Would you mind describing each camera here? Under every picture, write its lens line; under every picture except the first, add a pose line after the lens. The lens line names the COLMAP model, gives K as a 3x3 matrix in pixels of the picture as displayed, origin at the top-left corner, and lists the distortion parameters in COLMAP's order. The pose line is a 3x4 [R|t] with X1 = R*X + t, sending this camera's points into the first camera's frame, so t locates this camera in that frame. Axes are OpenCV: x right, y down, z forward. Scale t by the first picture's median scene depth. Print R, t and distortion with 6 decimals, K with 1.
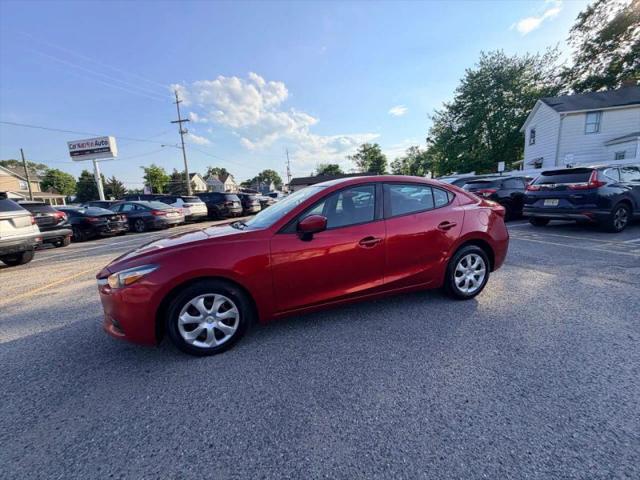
lens RADIAL K [[256.3, 0, 319.7], [0, 256.3, 238.8], [0, 0, 1]] dist [-0.000524, 0.000503]
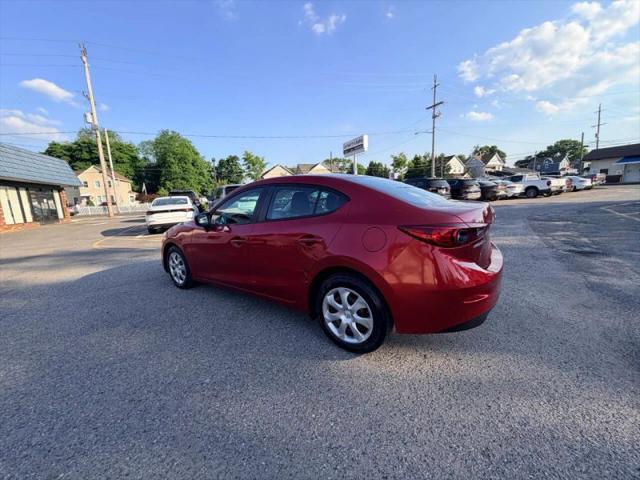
lens RADIAL K [[256.3, 0, 319.8], [0, 256.3, 239.3], [0, 0, 1]] dist [-0.000524, 0.000503]
pose [[0.581893, 0.165550, -0.796237, 0.240689], [-0.112050, 0.986045, 0.123128, -0.032651], [0.805509, 0.017571, 0.592323, 0.119521]]
